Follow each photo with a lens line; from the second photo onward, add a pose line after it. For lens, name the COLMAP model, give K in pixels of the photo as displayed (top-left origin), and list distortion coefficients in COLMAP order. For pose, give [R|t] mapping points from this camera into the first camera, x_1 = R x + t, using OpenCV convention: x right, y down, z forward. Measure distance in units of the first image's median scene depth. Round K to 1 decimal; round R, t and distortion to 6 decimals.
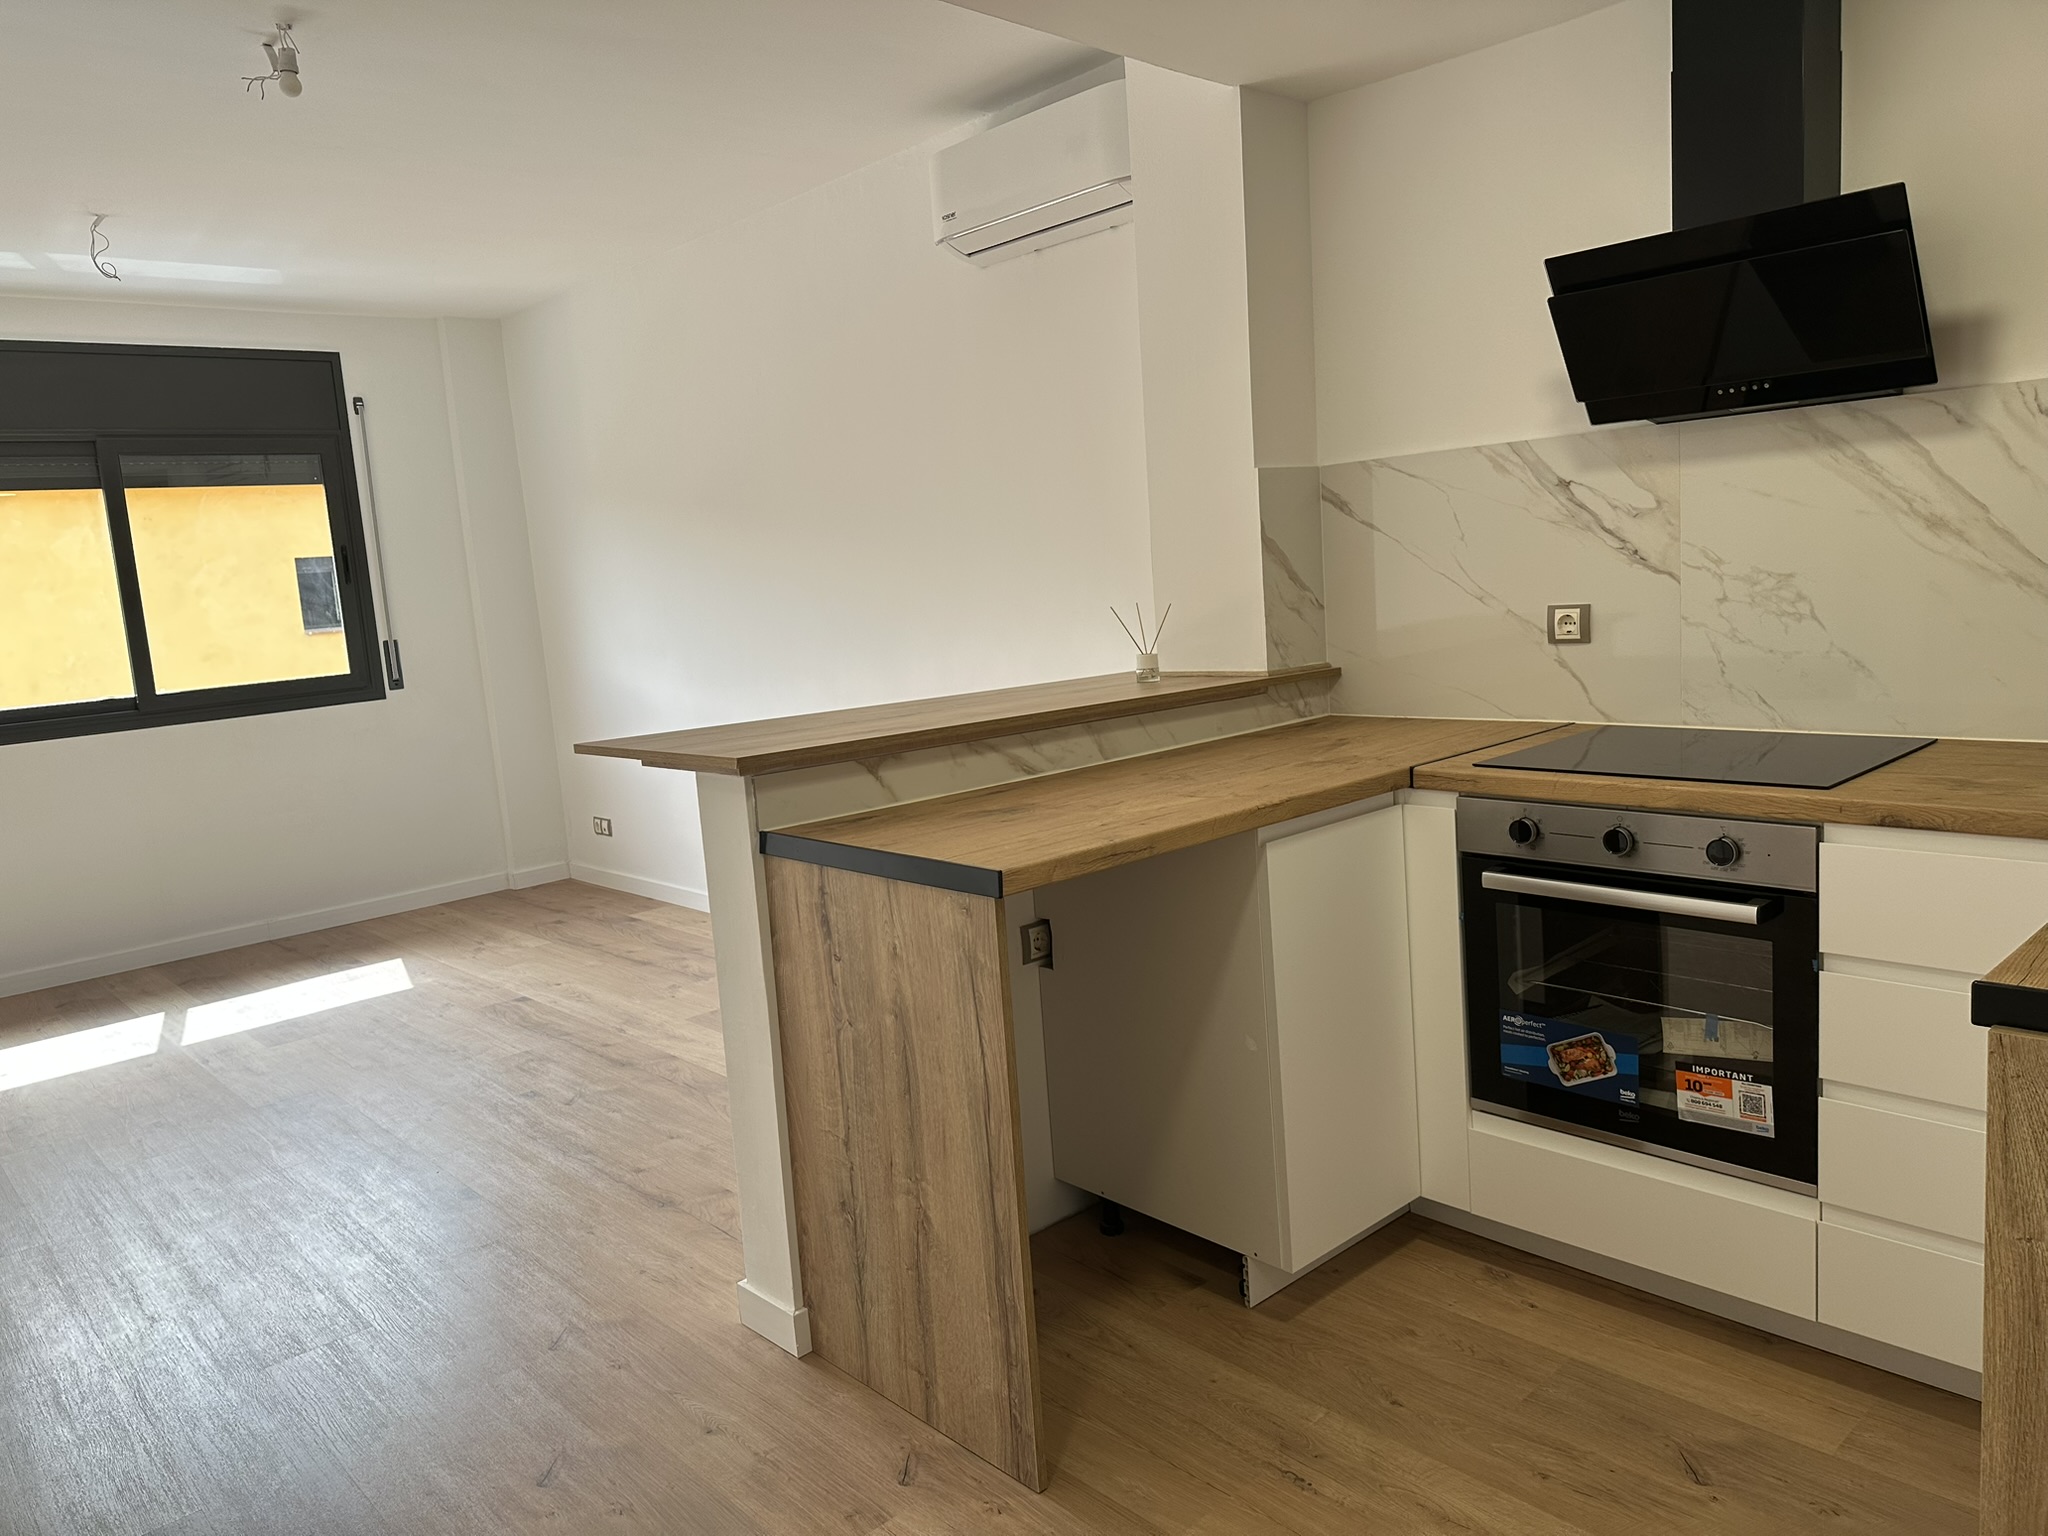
lens RADIAL K [[1439.2, 0, 986.9], [0, 1439.2, 749.3], [0, 0, 1]] dist [0.068251, -0.073453]
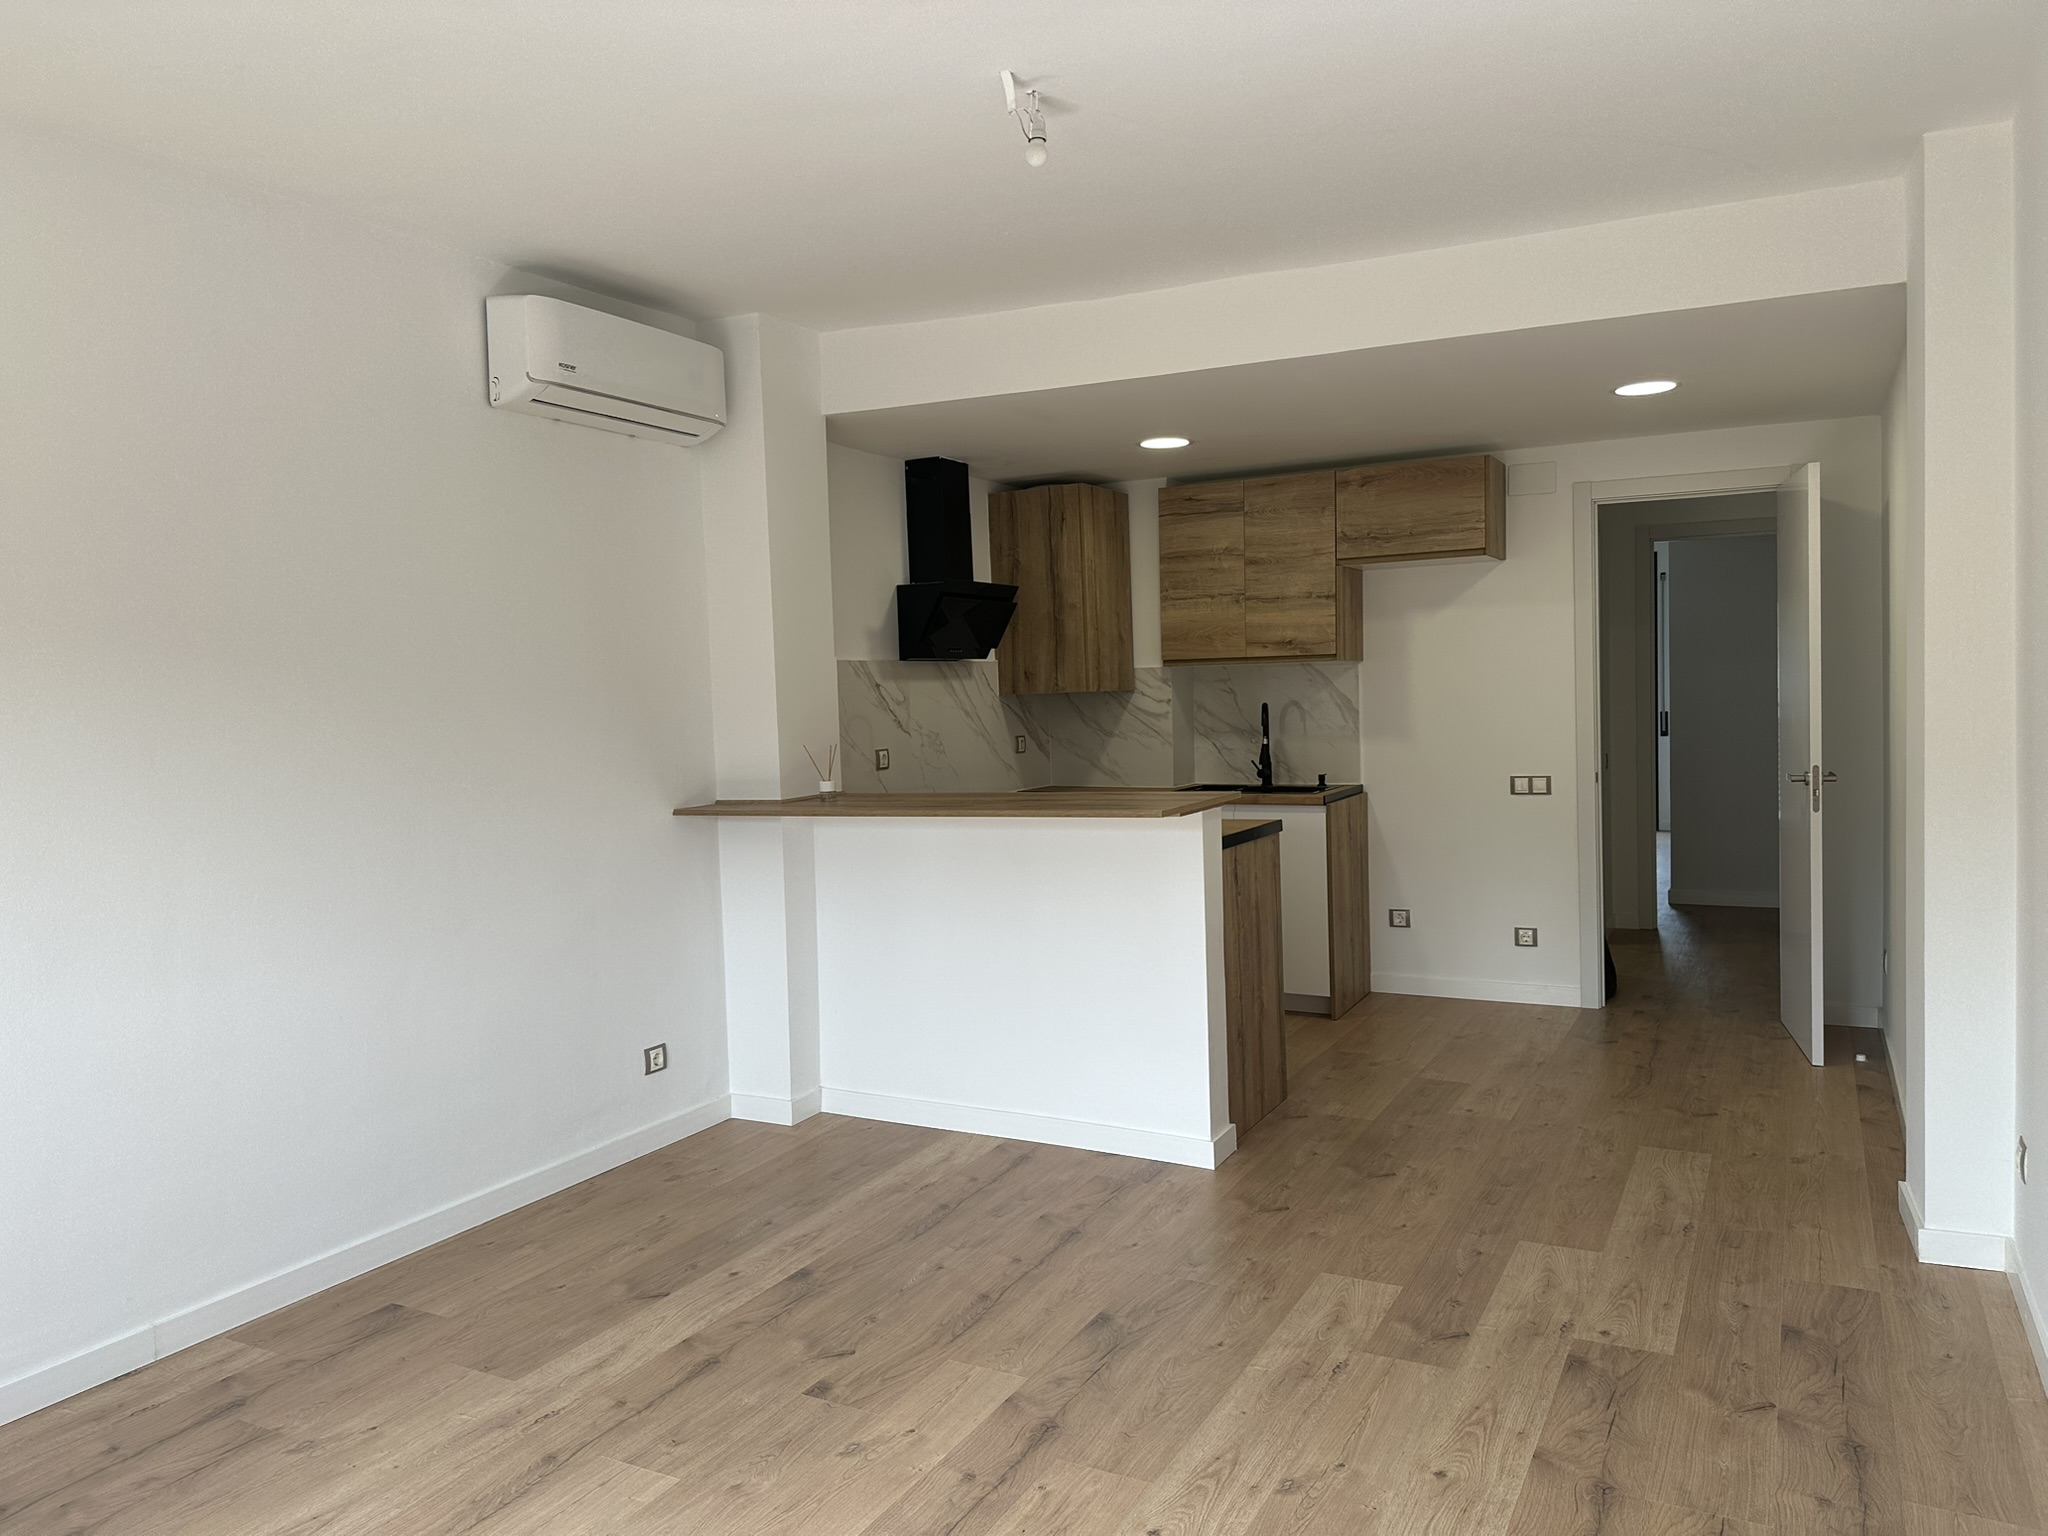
lens RADIAL K [[1439.2, 0, 1028.2], [0, 1439.2, 757.9], [0, 0, 1]] dist [0.068251, -0.073453]
pose [[-0.348315, 0.034272, 0.936751, -1.522080], [0.169787, 0.985108, 0.027091, -0.115549], [-0.921873, 0.168484, -0.348947, 1.599124]]
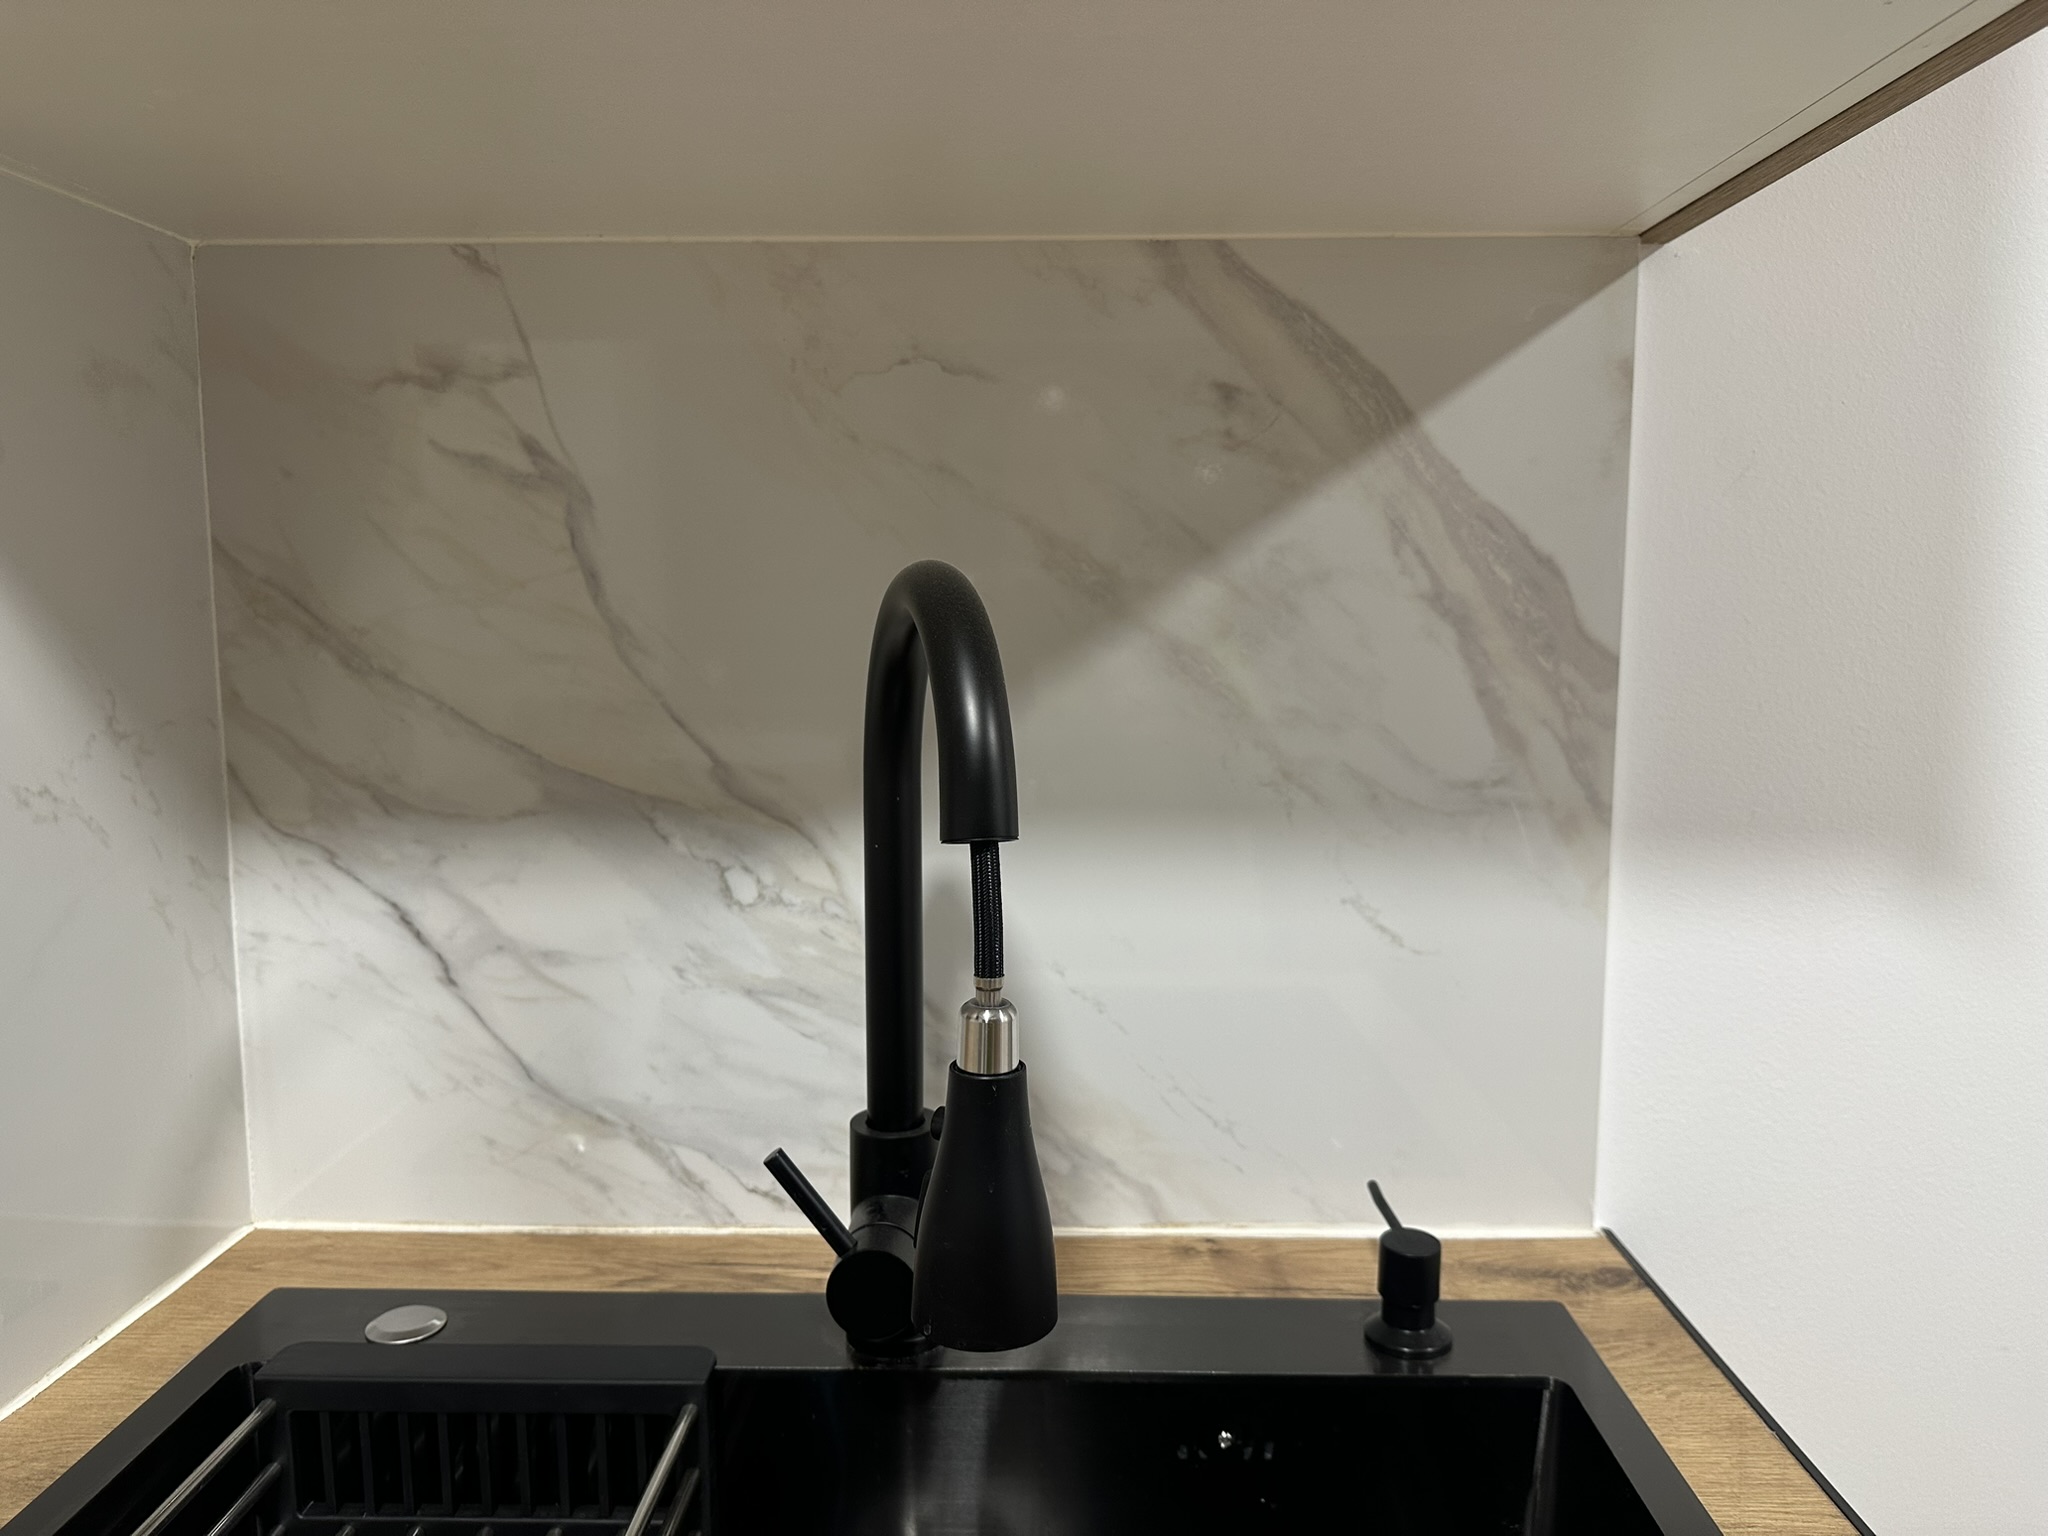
lens RADIAL K [[1439.2, 0, 1019.0], [0, 1439.2, 775.1], [0, 0, 1]] dist [0.068251, -0.073453]
pose [[-0.713995, -0.013425, 0.700022, 0.347890], [0.144363, 0.975510, 0.165953, -0.077773], [-0.685106, 0.219547, -0.694571, 0.570964]]
